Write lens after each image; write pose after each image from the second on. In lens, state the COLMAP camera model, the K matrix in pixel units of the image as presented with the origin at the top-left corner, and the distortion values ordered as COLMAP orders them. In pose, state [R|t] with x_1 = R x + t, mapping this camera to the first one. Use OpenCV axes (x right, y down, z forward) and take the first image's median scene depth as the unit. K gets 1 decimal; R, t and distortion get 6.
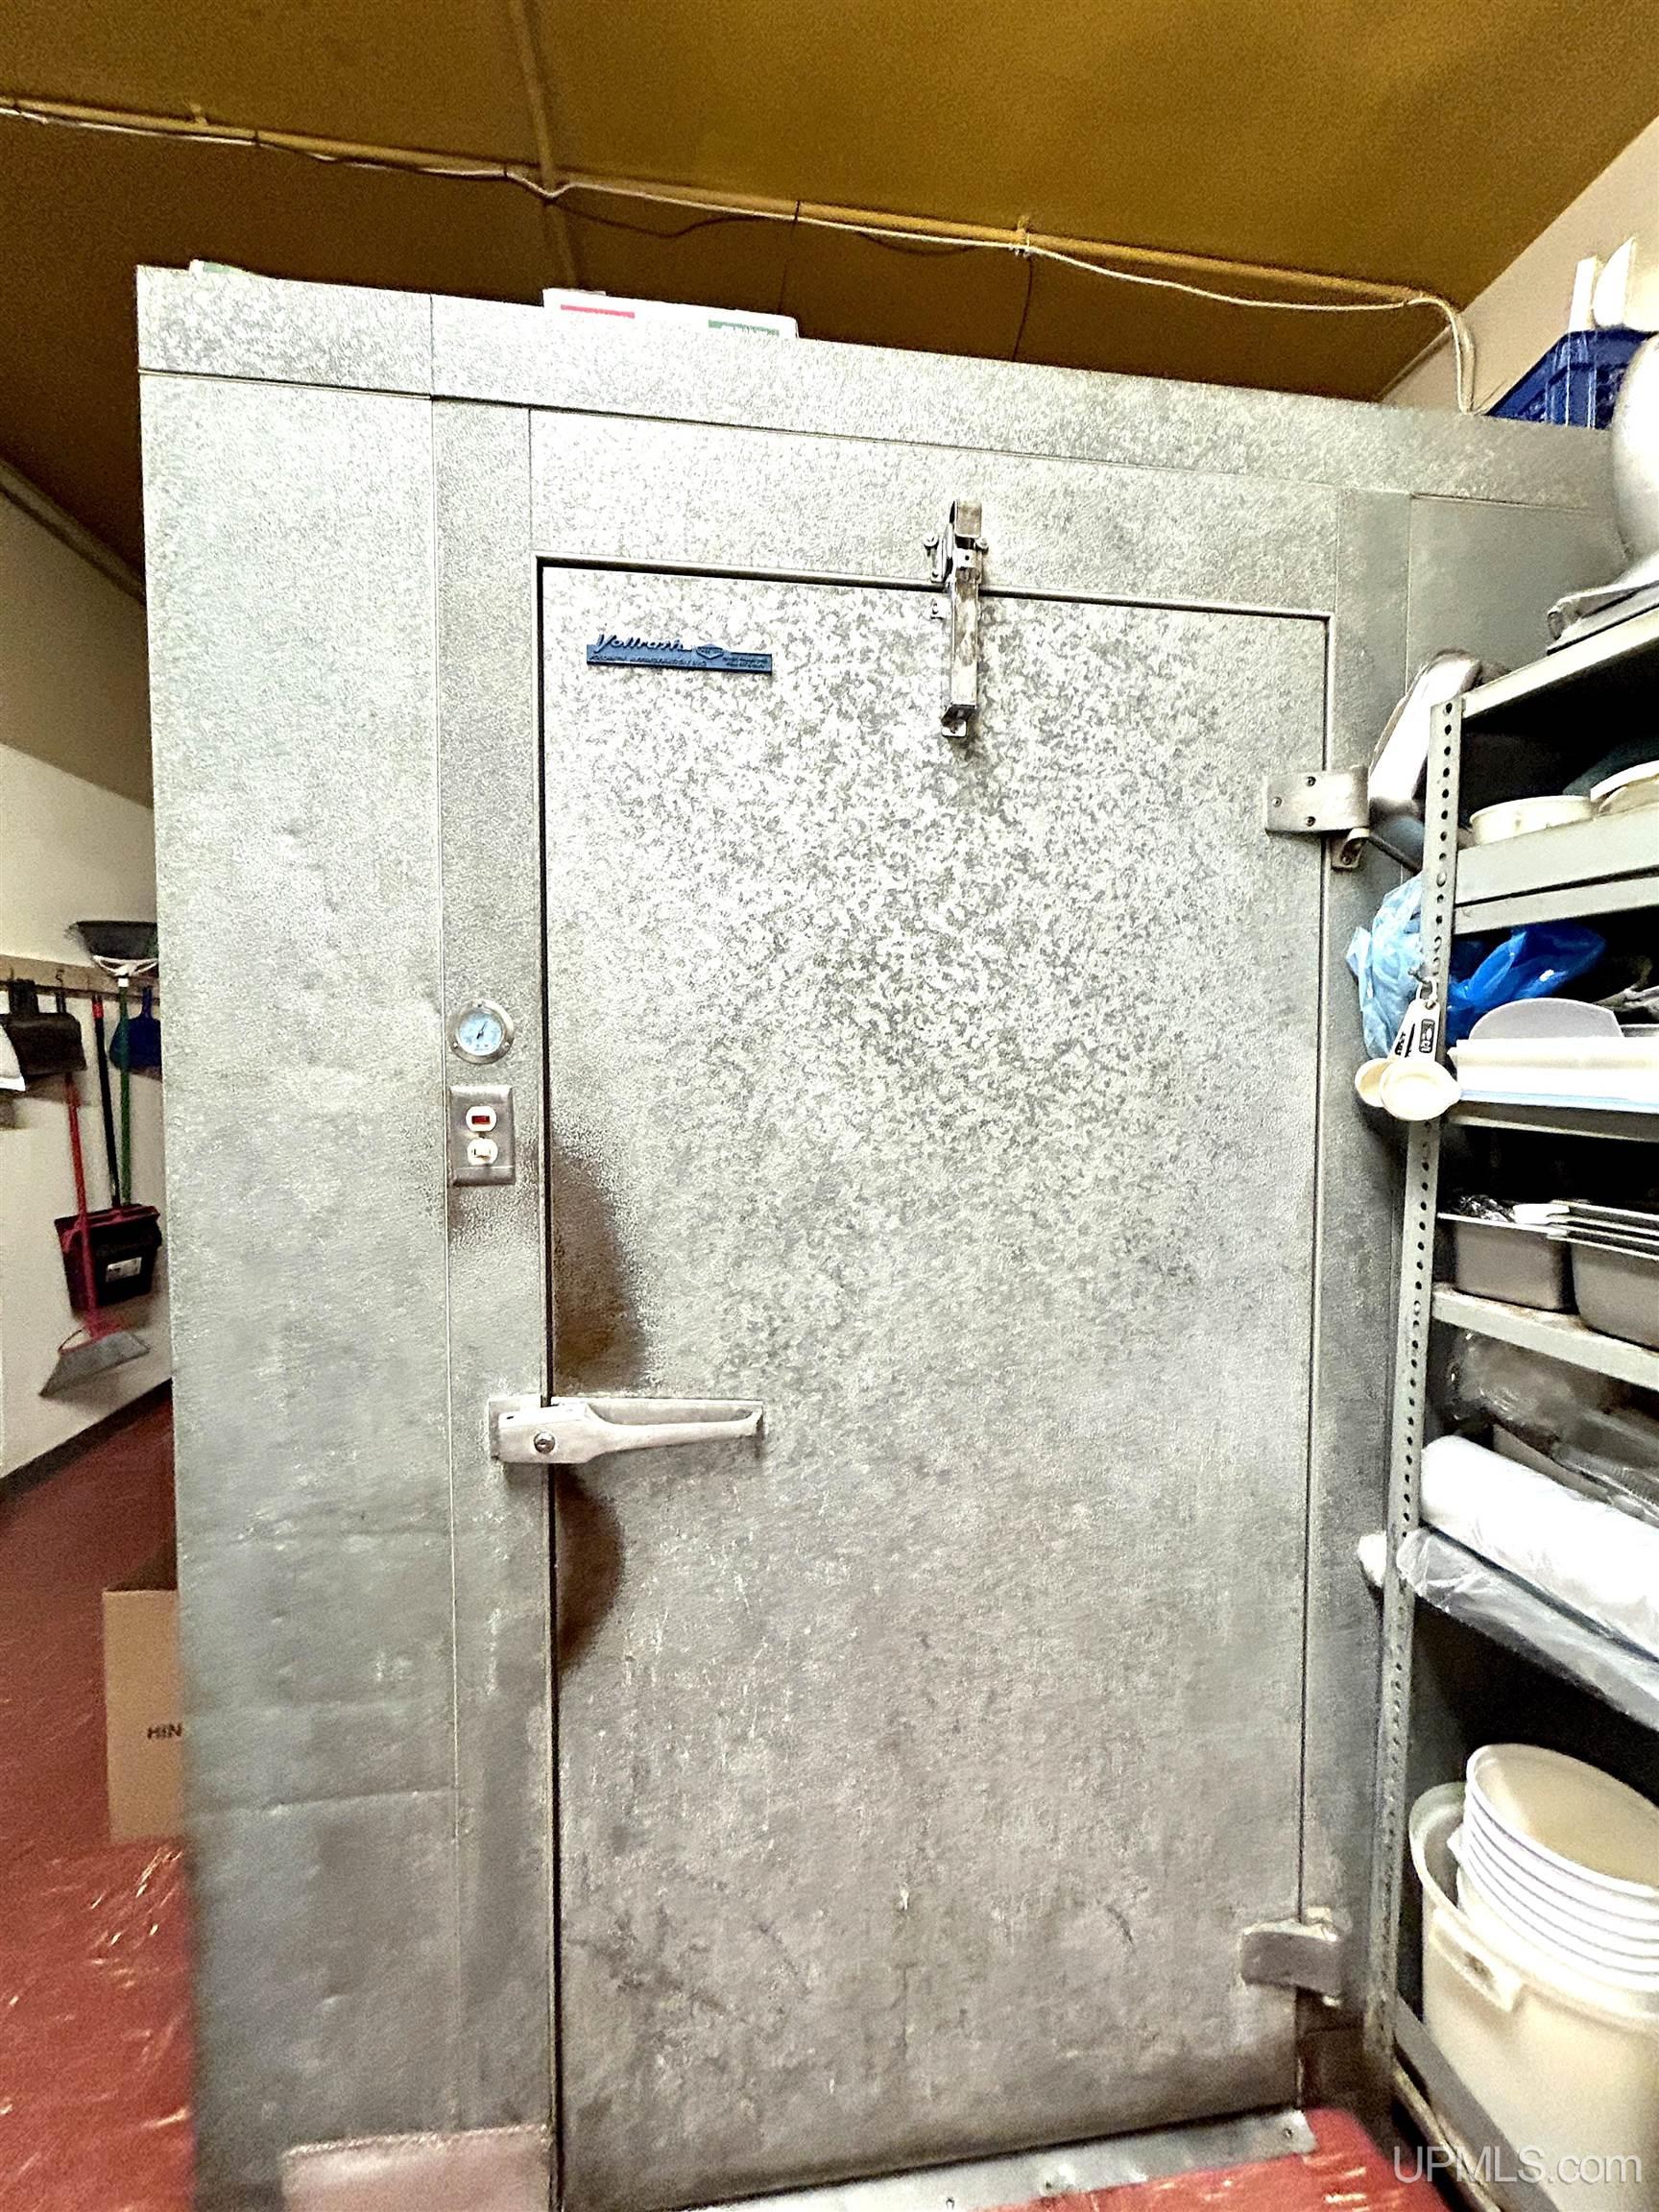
lens RADIAL K [[892.0, 0, 826.3], [0, 892.0, 1105.5], [0, 0, 1]] dist [-0.005841, 0.000502]
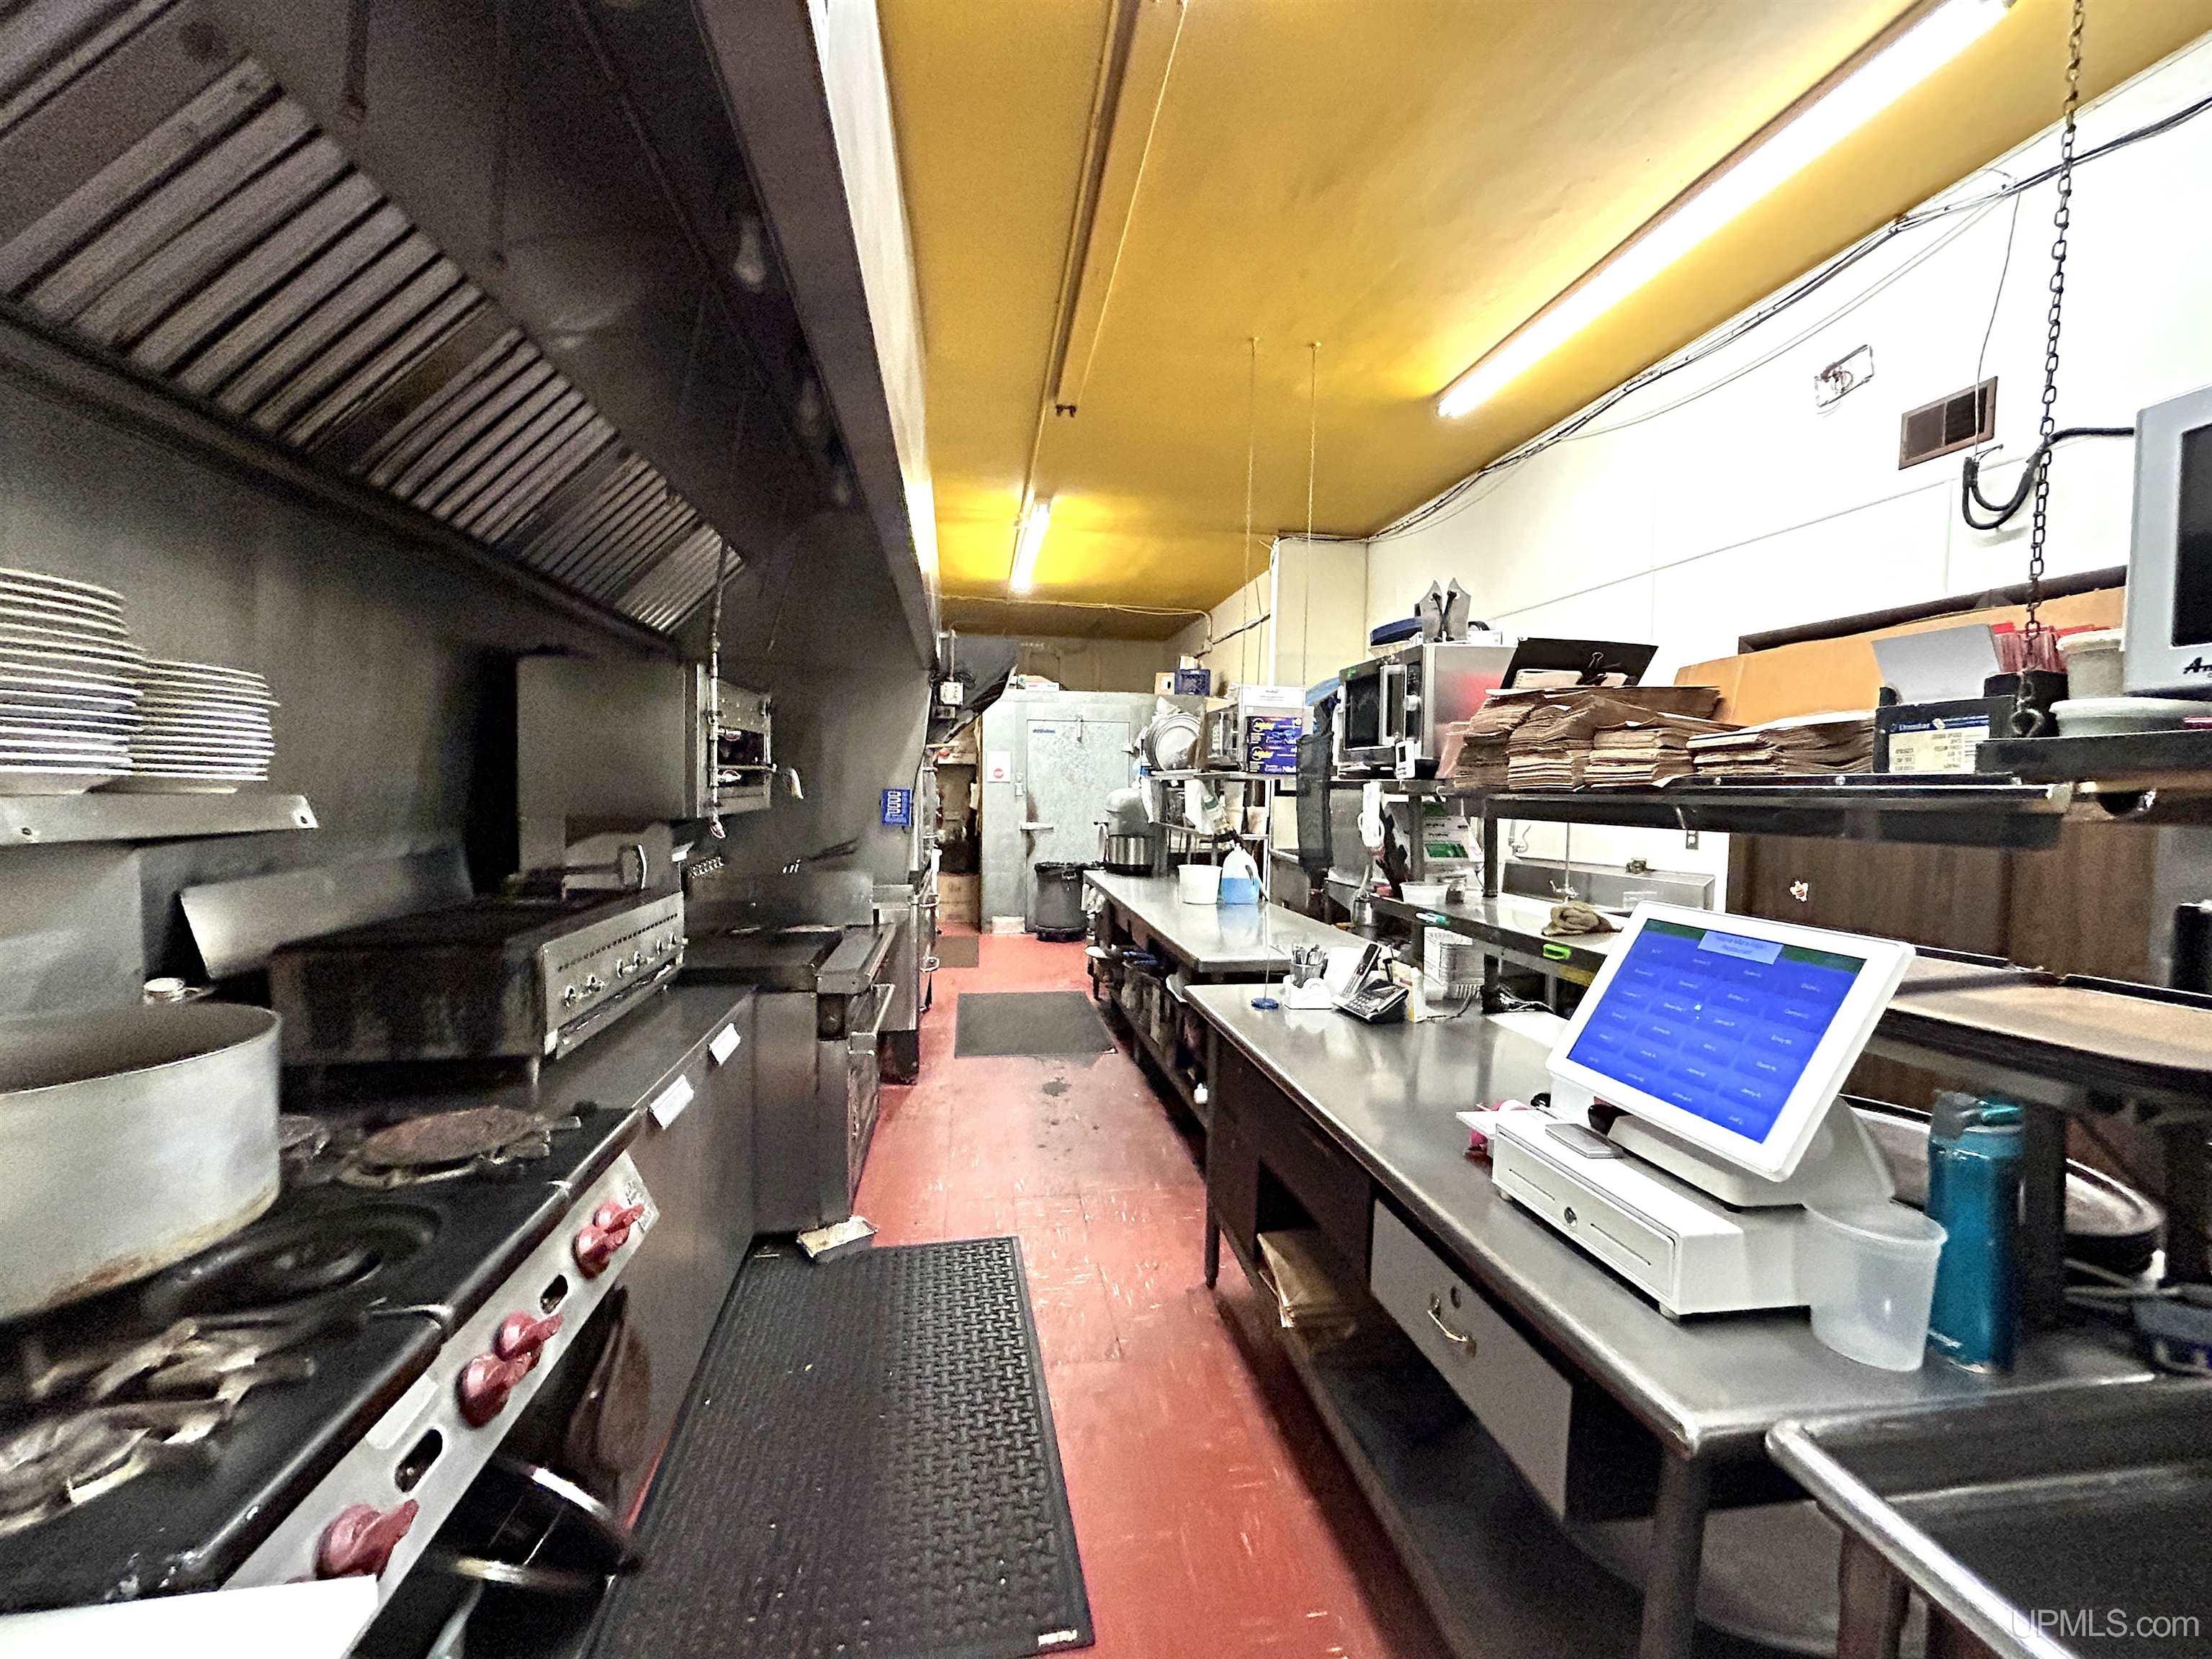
lens RADIAL K [[892.0, 0, 1104.4], [0, 892.0, 821.6], [0, 0, 1]] dist [-0.005841, 0.000502]
pose [[0.999903, 0.013448, 0.003607, 0.367669], [-0.013388, 0.999780, -0.016152, 0.442112], [-0.003823, 0.016102, 0.999863, -7.047229]]
